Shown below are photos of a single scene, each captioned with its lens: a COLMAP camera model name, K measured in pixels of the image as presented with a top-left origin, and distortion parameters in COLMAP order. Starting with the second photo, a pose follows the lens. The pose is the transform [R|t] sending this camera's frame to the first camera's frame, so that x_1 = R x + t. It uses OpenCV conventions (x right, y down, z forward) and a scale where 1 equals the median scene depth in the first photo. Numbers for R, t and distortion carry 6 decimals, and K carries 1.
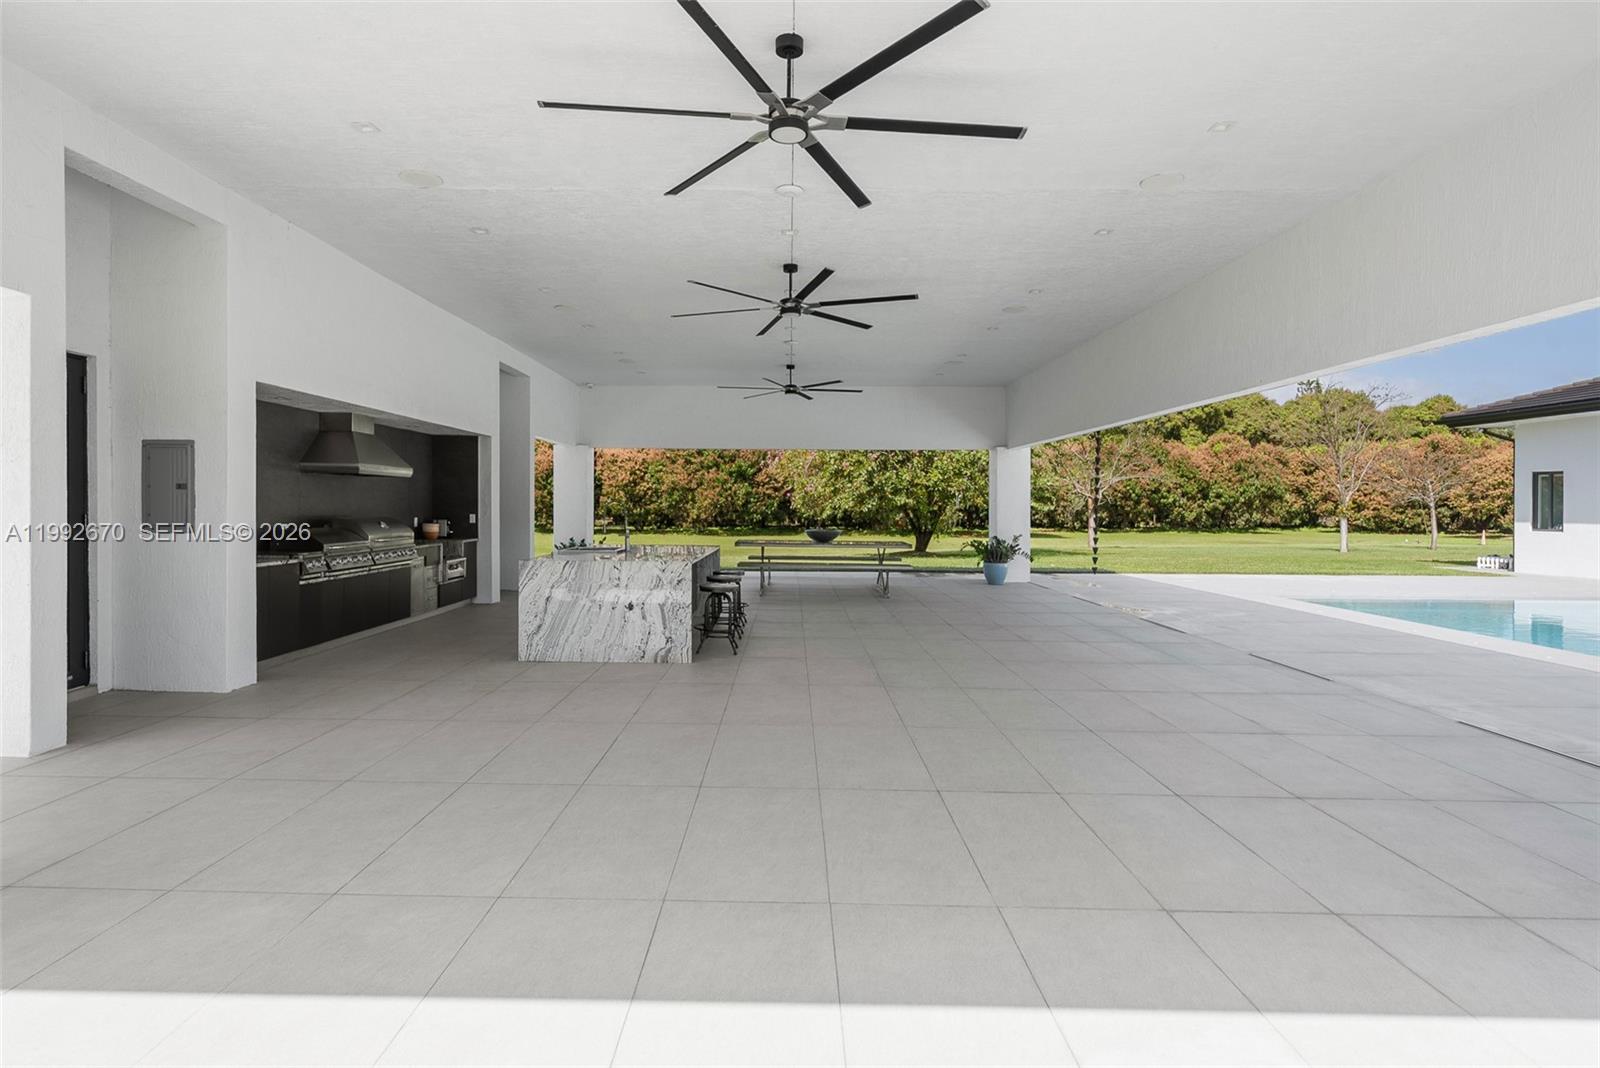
lens RADIAL K [[801.3, 0, 794.0], [0, 801.3, 502.8], [0, 0, 1]] dist [0.022716, 0.000251]
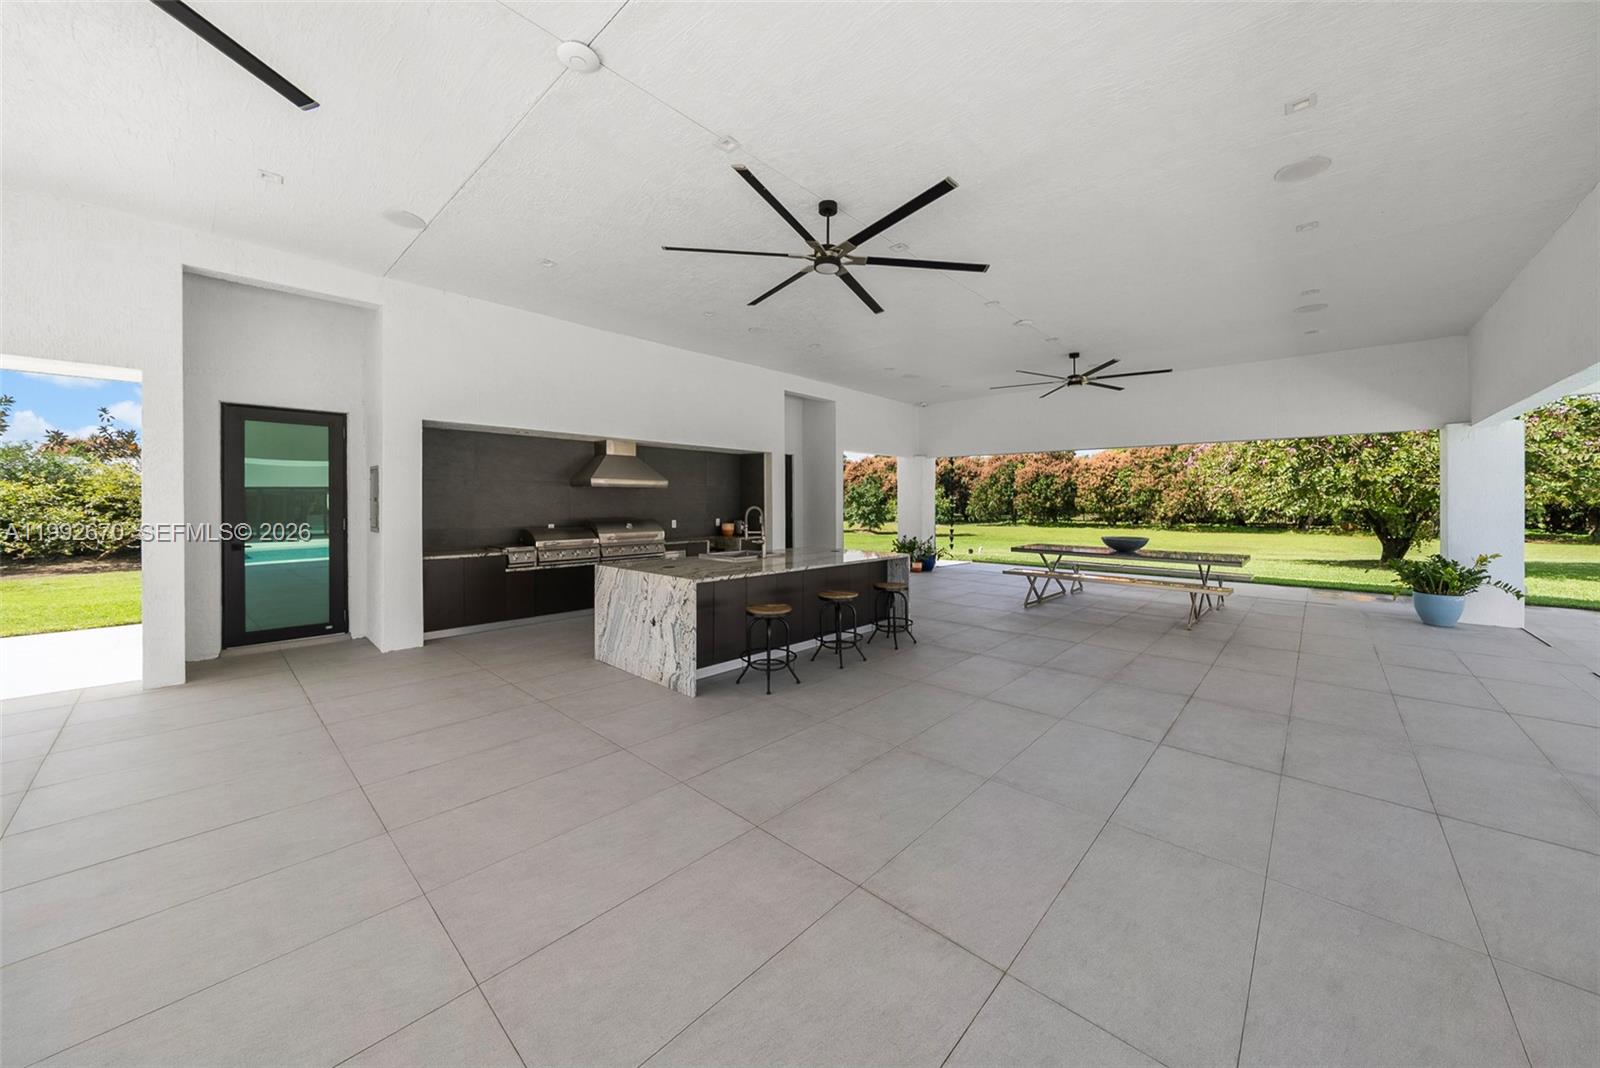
lens RADIAL K [[569.1, 0, 801.7], [0, 569.1, 502.5], [0, 0, 1]] dist [0.000100, -0.000073]
pose [[0.750053, -0.002988, -0.661371, 0.165137], [0.003064, 0.999995, -0.001043, -0.003983], [0.661371, -0.001244, 0.750058, 0.279483]]
